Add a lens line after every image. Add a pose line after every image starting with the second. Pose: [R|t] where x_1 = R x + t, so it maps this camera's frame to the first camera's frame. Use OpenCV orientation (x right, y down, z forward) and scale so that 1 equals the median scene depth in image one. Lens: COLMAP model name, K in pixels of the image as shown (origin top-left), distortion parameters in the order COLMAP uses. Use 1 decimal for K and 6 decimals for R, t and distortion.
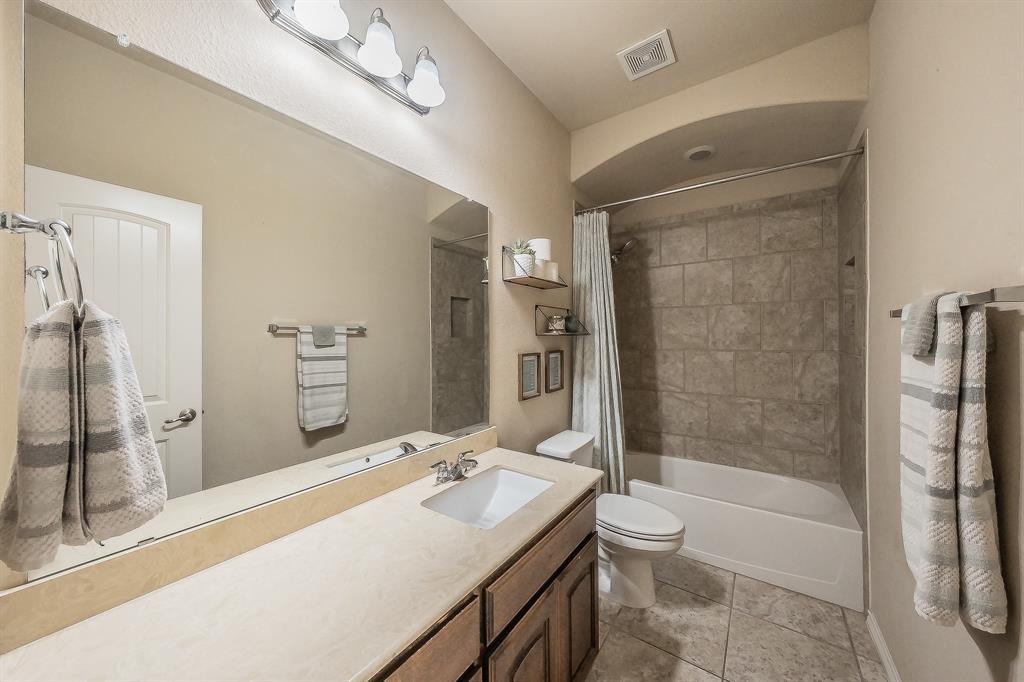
lens RADIAL K [[384.8, 0, 511.7], [0, 384.8, 331.9], [0, 0, 1]] dist [-0.000816, -0.000095]
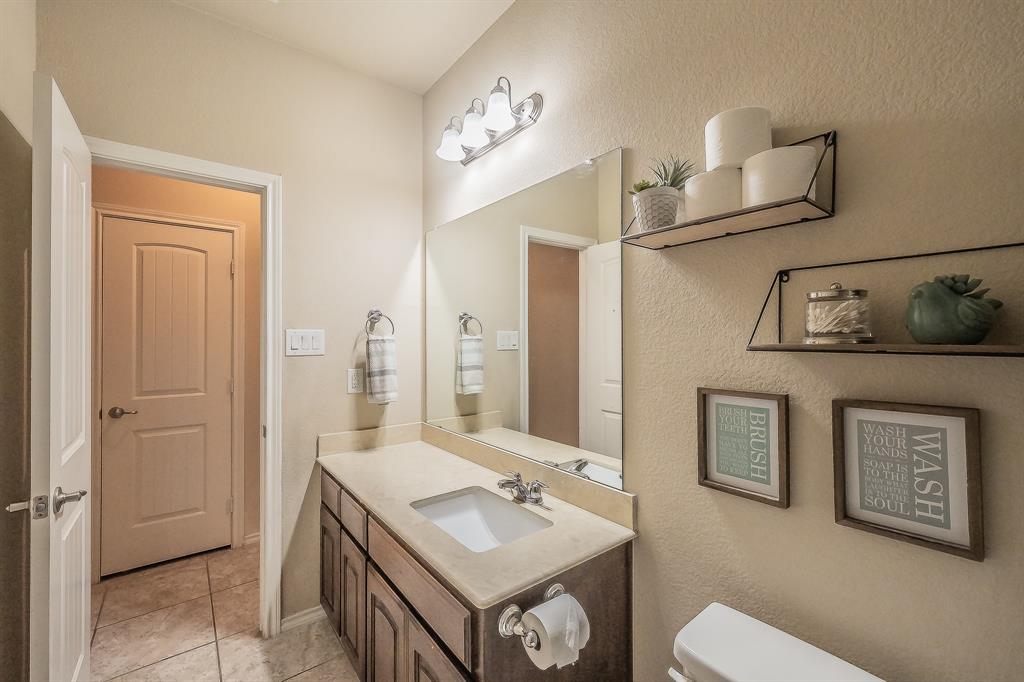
lens RADIAL K [[430.0, 0, 511.2], [0, 430.0, 335.4], [0, 0, 1]] dist [0.001021, 0.000160]
pose [[-0.333986, -0.000581, -0.942578, 0.745768], [0.007325, 0.999968, -0.003212, -0.008478], [0.942550, -0.007978, -0.333971, 1.180155]]
